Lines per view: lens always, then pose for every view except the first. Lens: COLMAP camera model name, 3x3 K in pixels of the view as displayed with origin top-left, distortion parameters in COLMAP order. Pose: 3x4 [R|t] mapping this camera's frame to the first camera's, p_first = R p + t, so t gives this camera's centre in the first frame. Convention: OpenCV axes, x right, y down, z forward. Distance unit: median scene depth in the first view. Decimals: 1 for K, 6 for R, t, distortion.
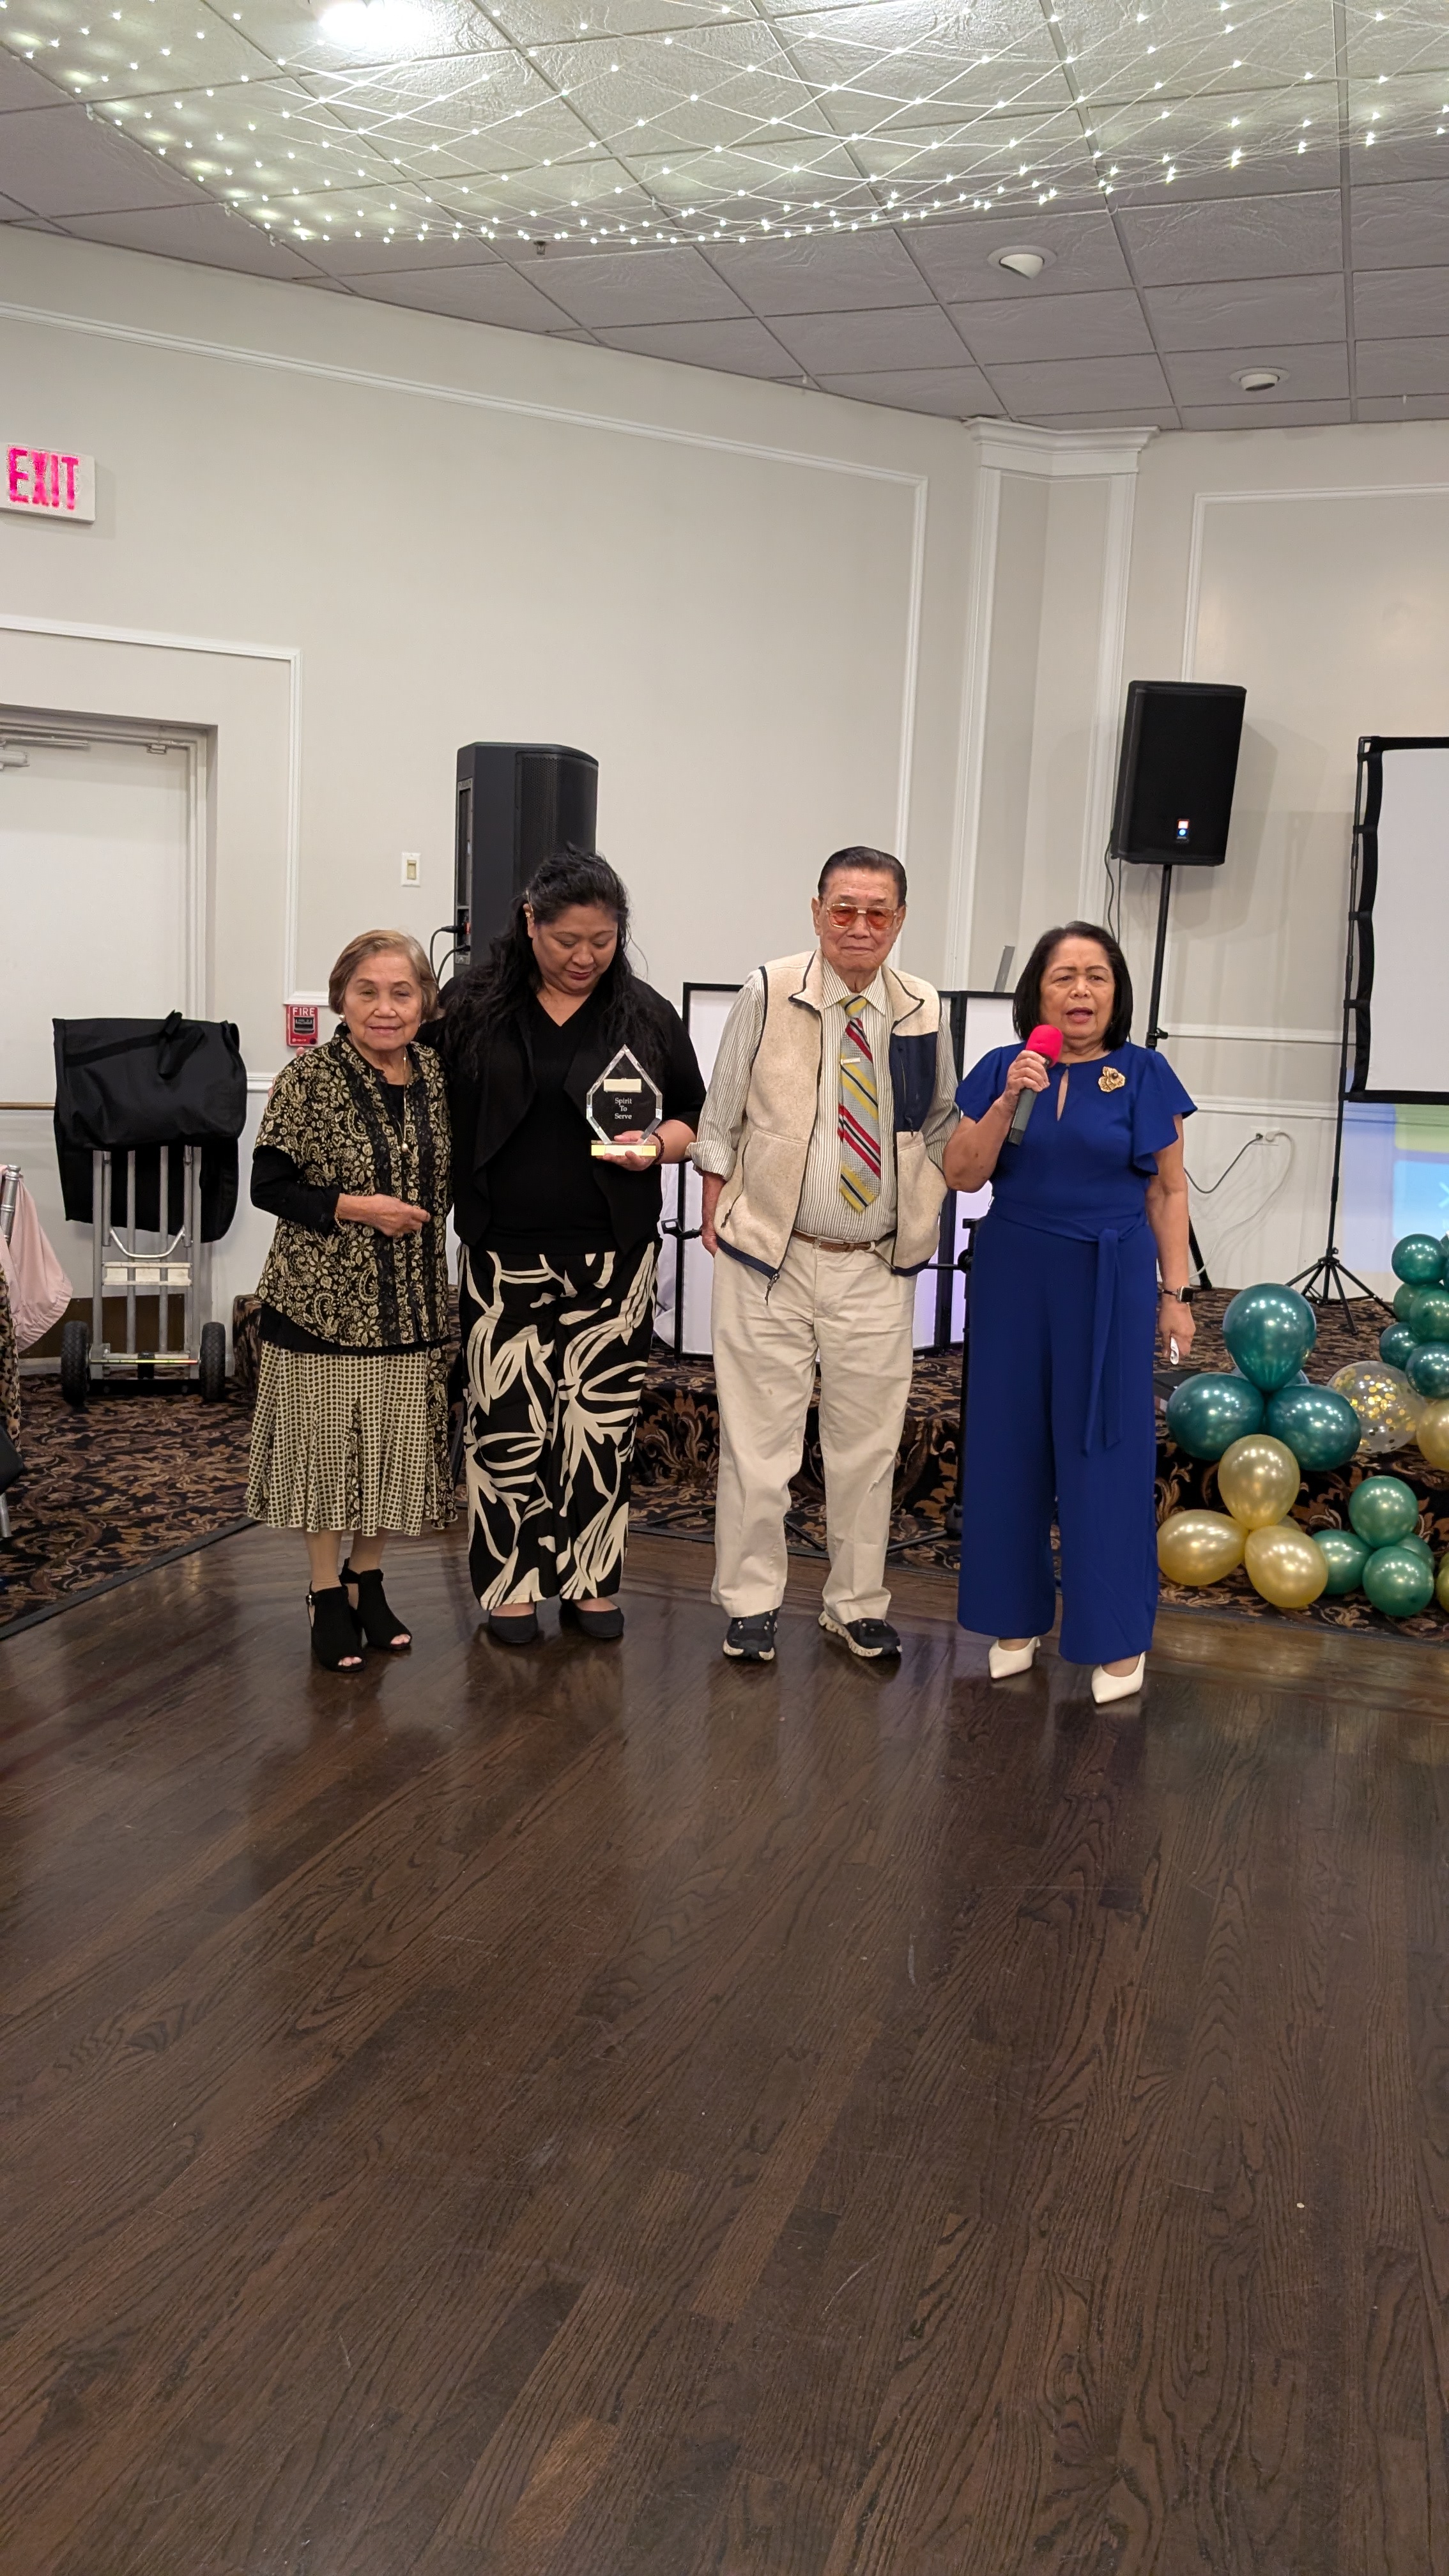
lens RADIAL K [[1890.4, 0, 717.7], [0, 1890.4, 1276.9], [0, 0, 1]] dist [0.024528, -0.008740]
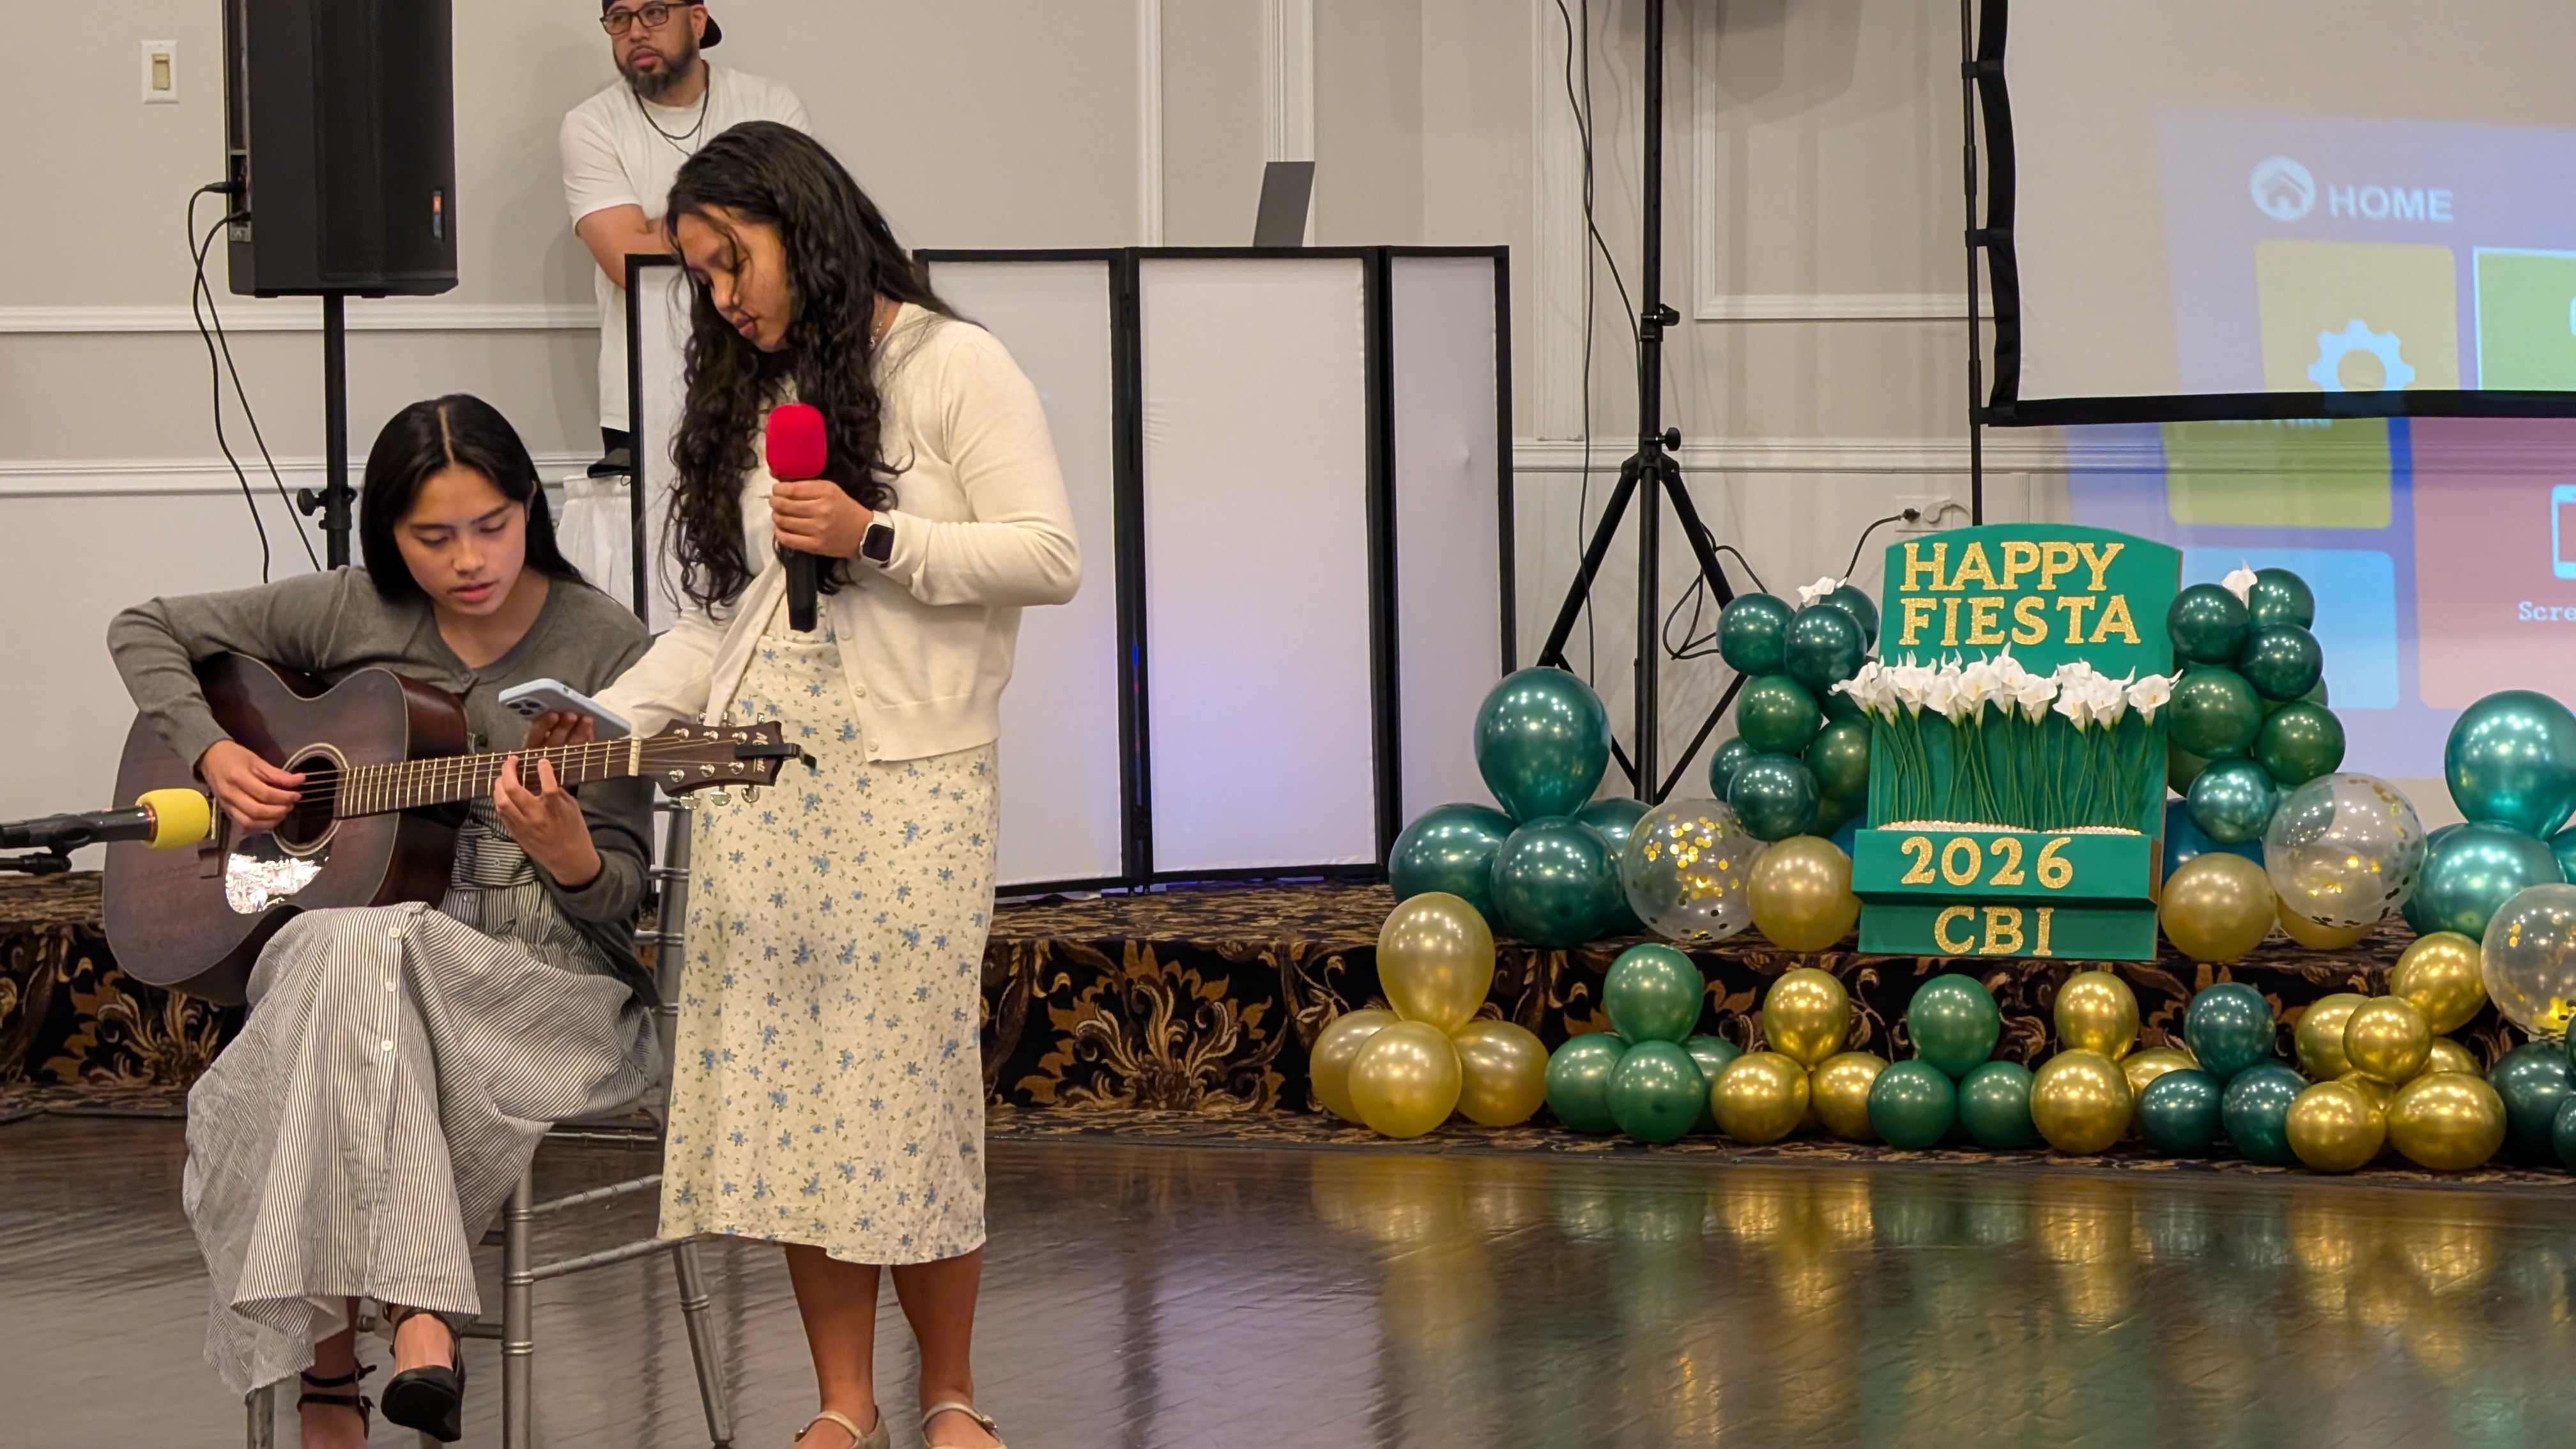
lens RADIAL K [[8403.5, 0, 1292.5], [0, 8403.5, 722.4], [0, 0, 1]] dist [0.626928, 0.000000]
pose [[0.998102, -0.046883, -0.039917, 0.241612], [0.042548, 0.993742, -0.103279, 0.226998], [0.044510, 0.101384, 0.993851, -1.343514]]
